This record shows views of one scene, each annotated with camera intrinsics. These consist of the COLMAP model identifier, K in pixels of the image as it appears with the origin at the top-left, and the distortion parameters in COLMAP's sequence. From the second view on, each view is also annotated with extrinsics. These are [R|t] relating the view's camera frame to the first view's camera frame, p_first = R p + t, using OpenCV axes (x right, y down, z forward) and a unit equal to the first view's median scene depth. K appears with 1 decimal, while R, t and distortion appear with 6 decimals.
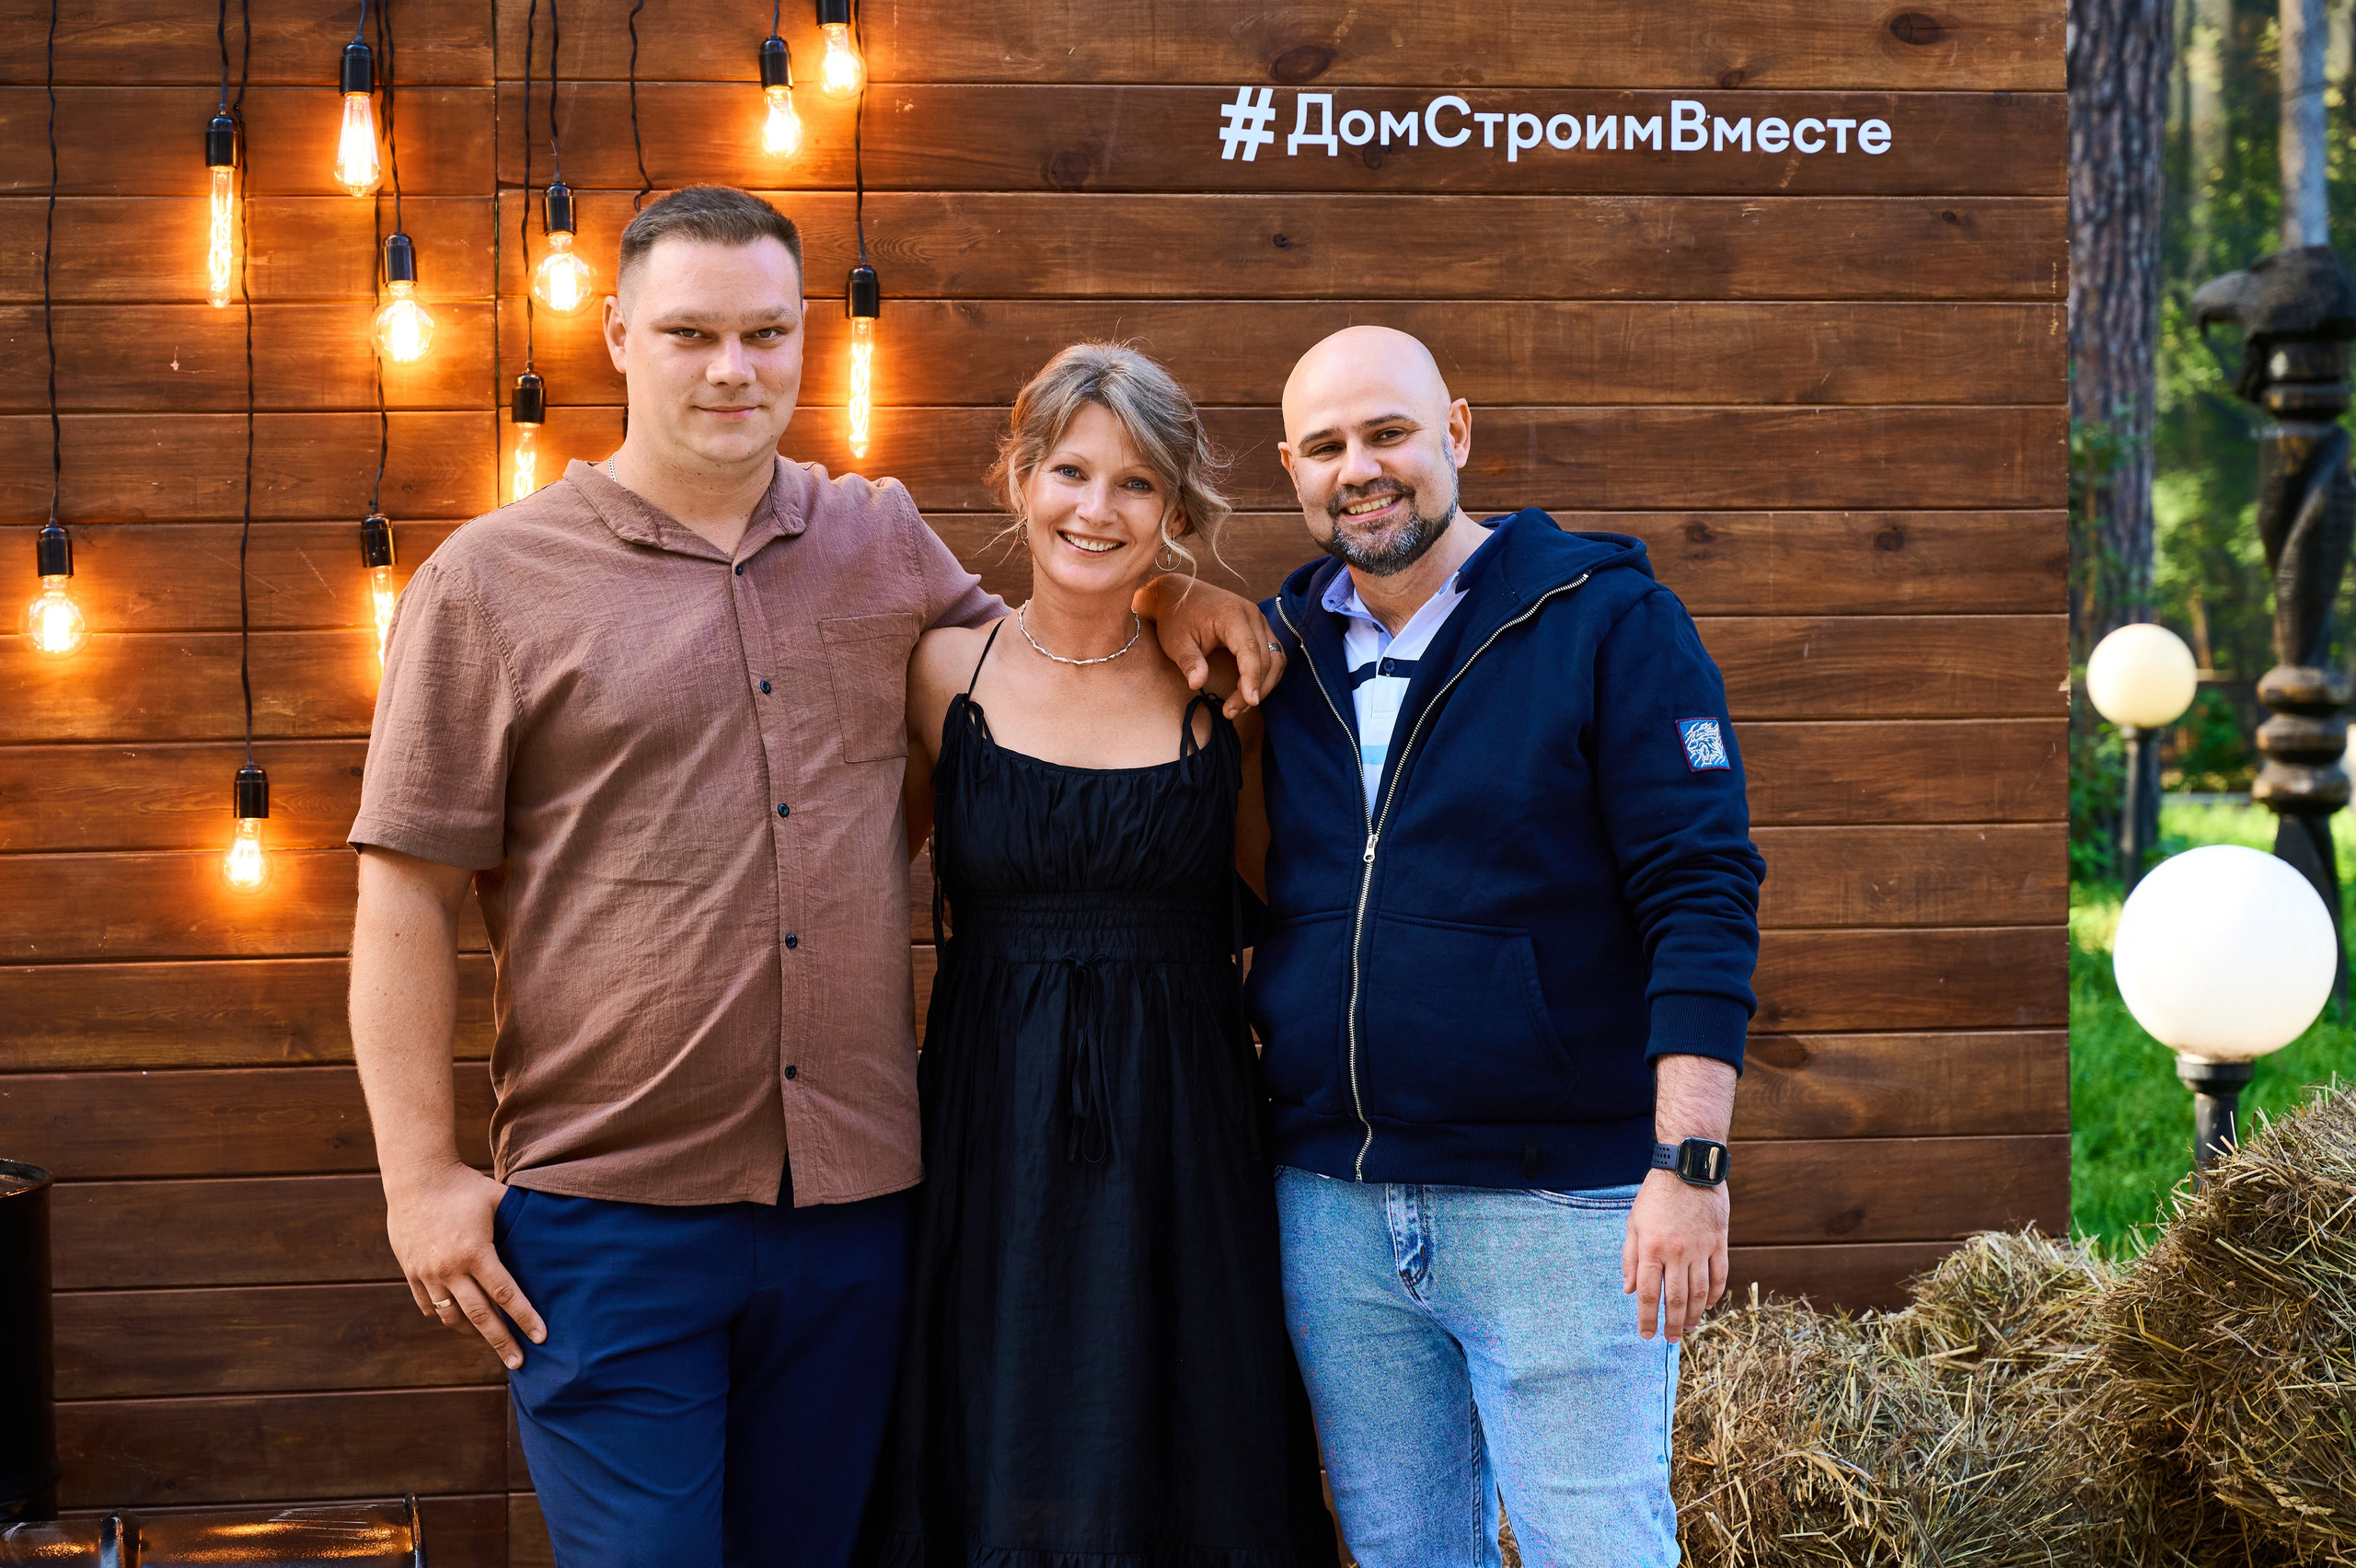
lens RADIAL K [[4688.0, 0, 1147.6], [0, 4688.0, 808.1], [0, 0, 1]] dist [-0.012618, -0.047477]
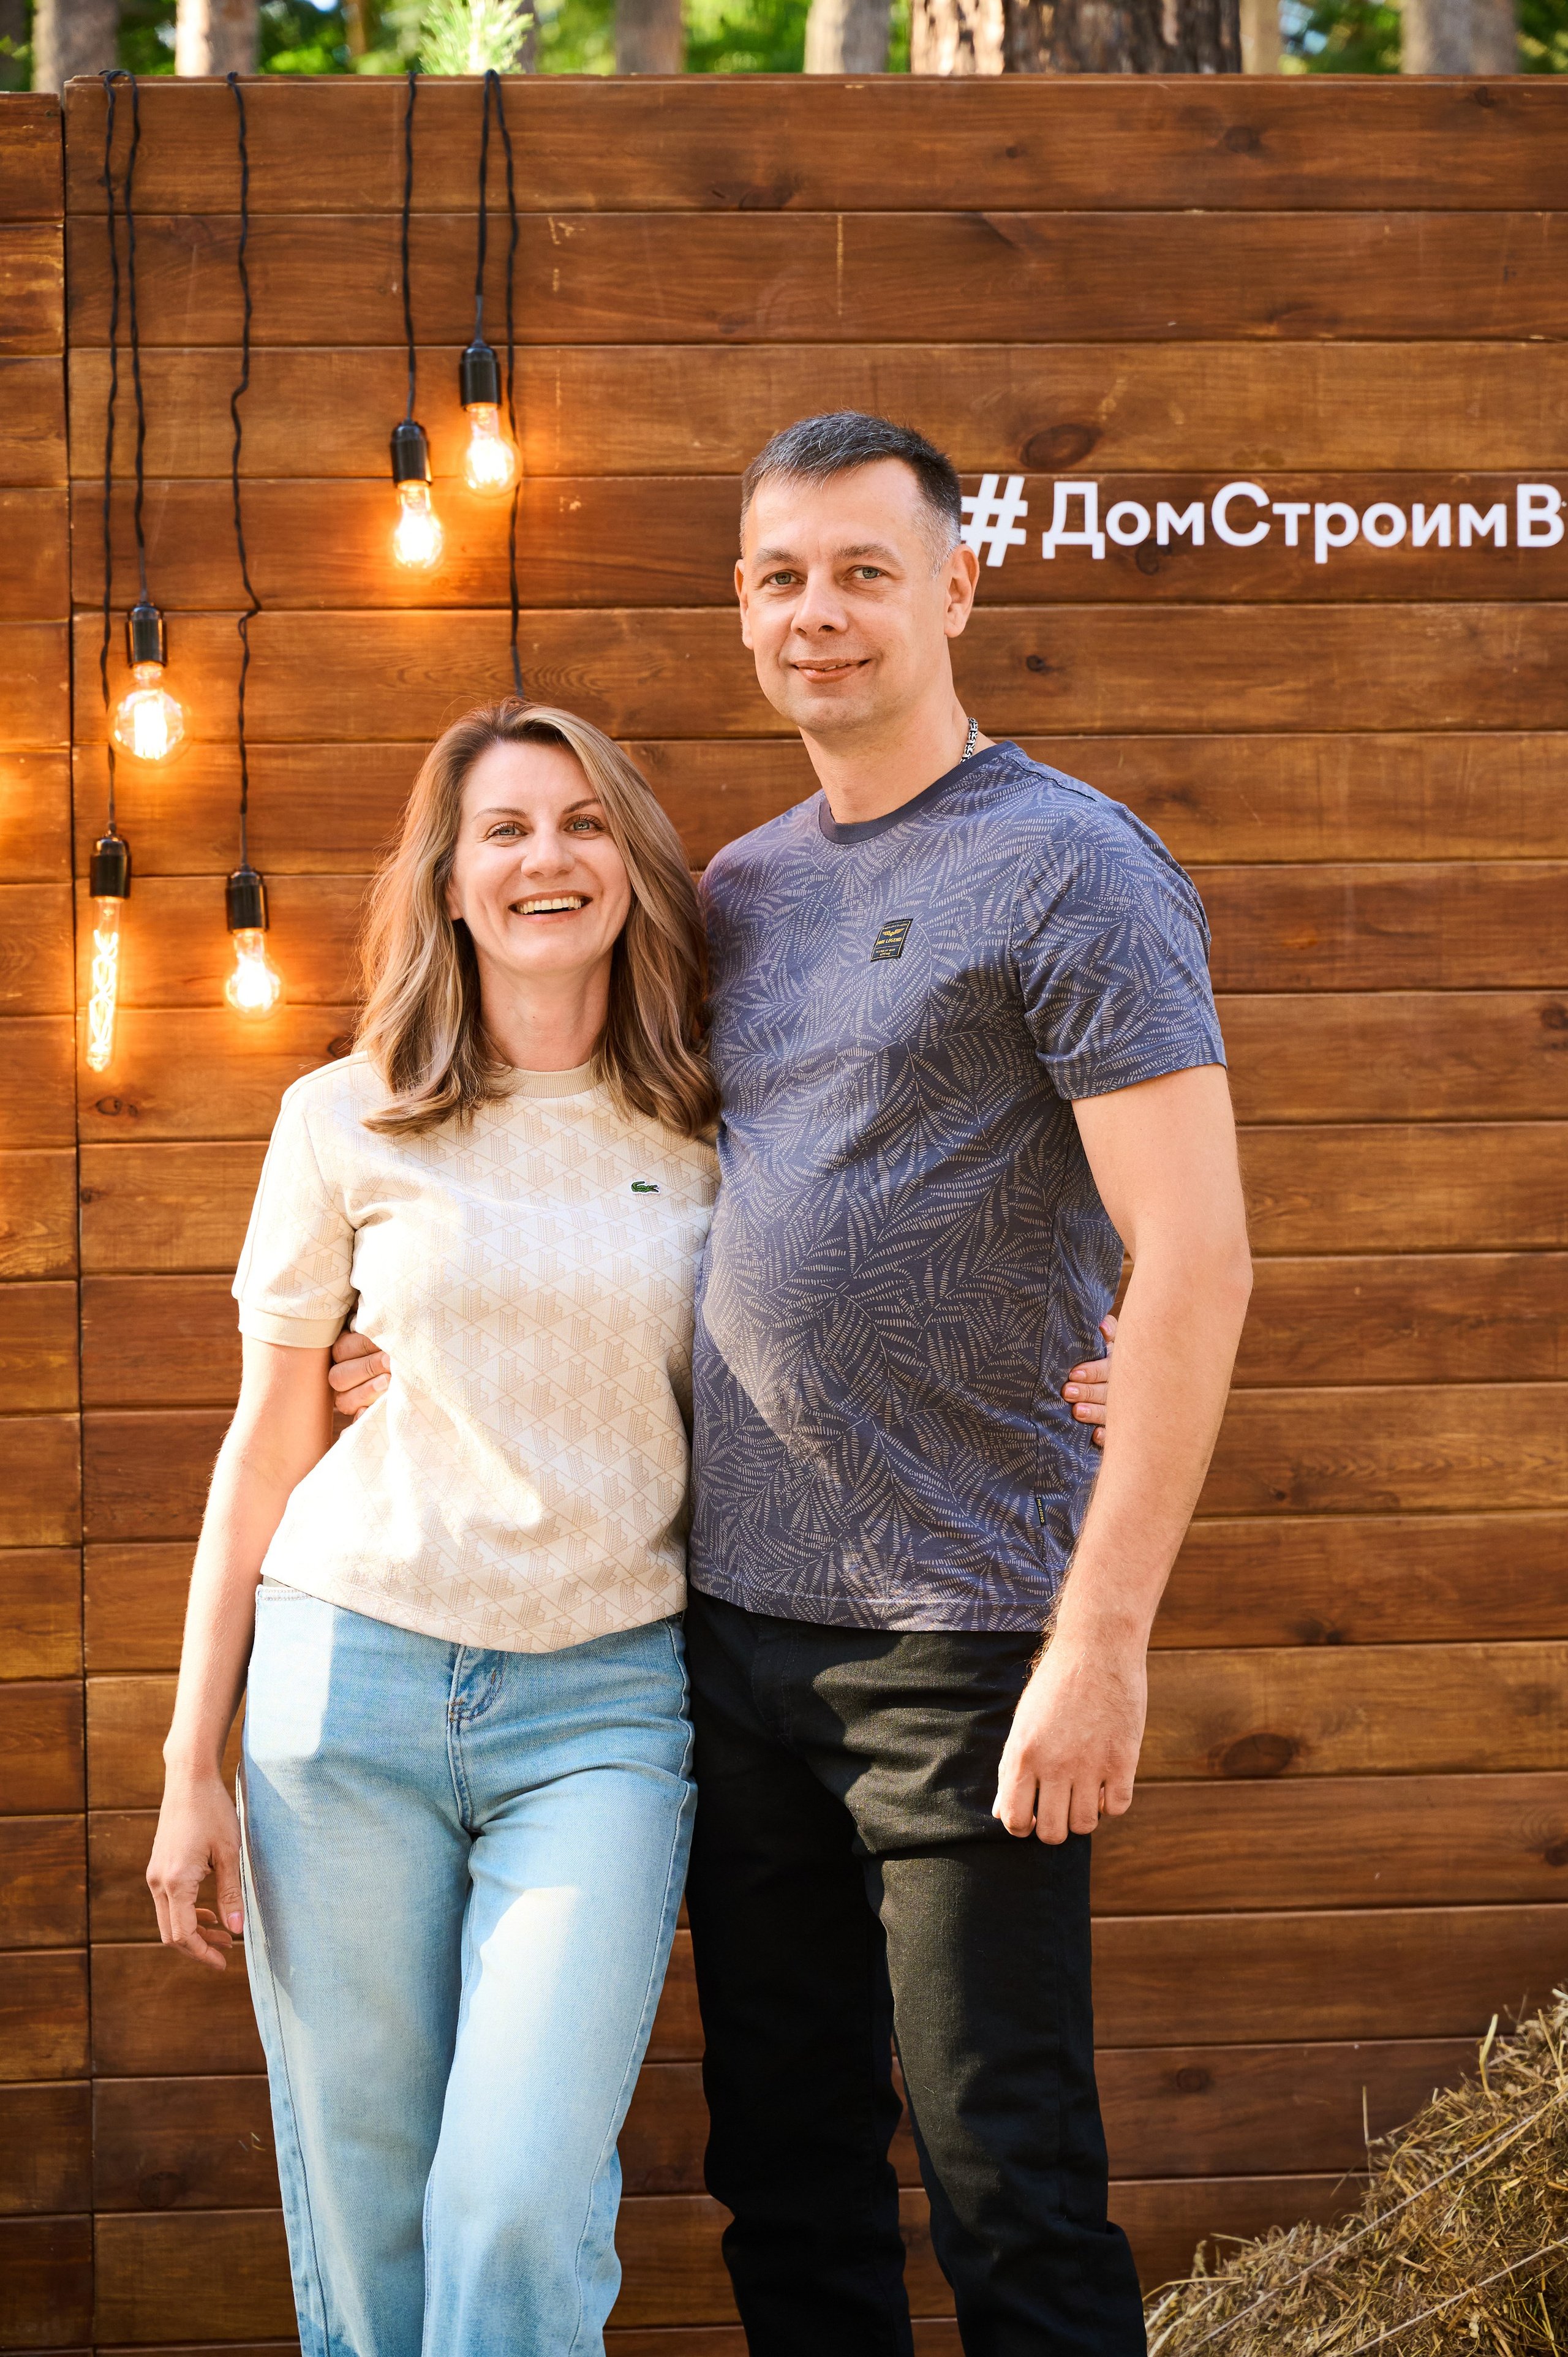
lens RADIAL K [[4955.8, 0, 833.7], [0, 4955.8, 1200.4], [0, 0, 1]] dist [-0.010569, -0.124555]
pose [[0.998953, -0.008795, -0.044891, 0.031166], [0.007707, 0.999674, -0.024358, -0.007308], [0.045091, 0.023986, 0.998695, 0.142480]]
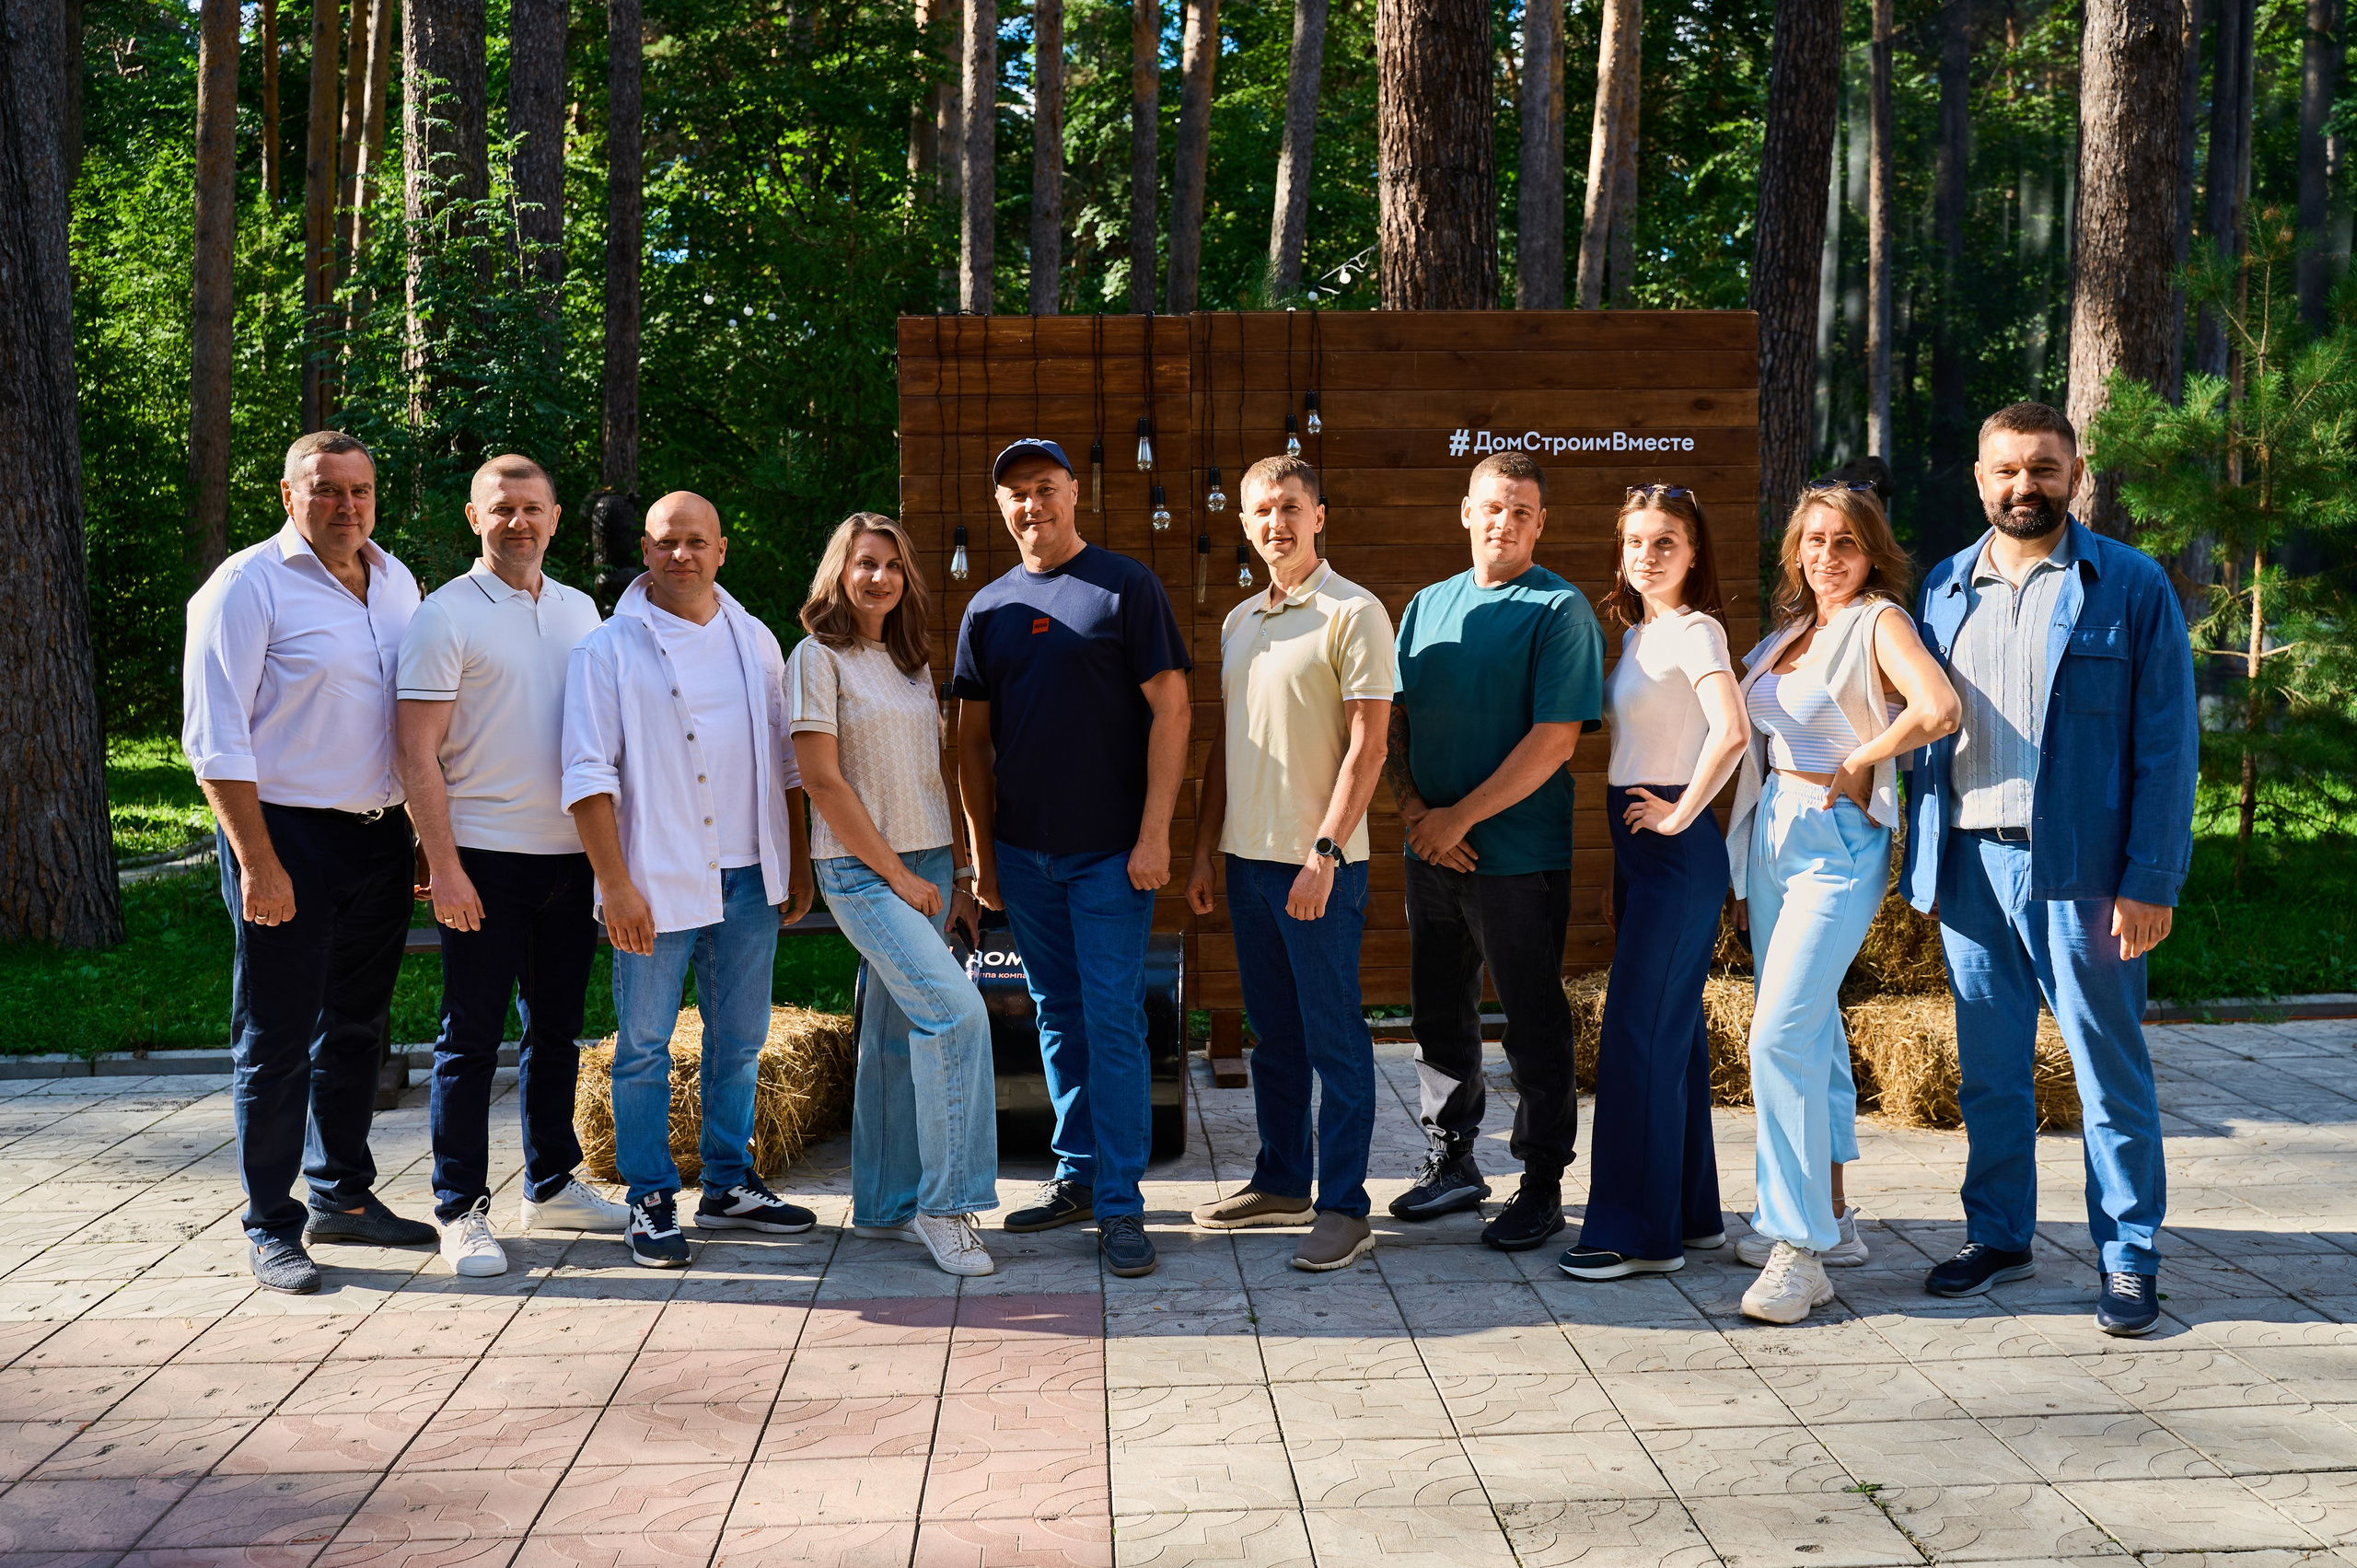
lens RADIAL K [[2250.6, 0, 1210.6], [0, 2250.6, 780.0], [0, 0, 1]] dist [0.003768, 0.006503]
pose [[0.998686, -0.001697, -0.051226, -0.057775], [0.003471, 0.999397, 0.034550, 0.006908], [0.051137, -0.034682, 0.998089, -0.342908]]
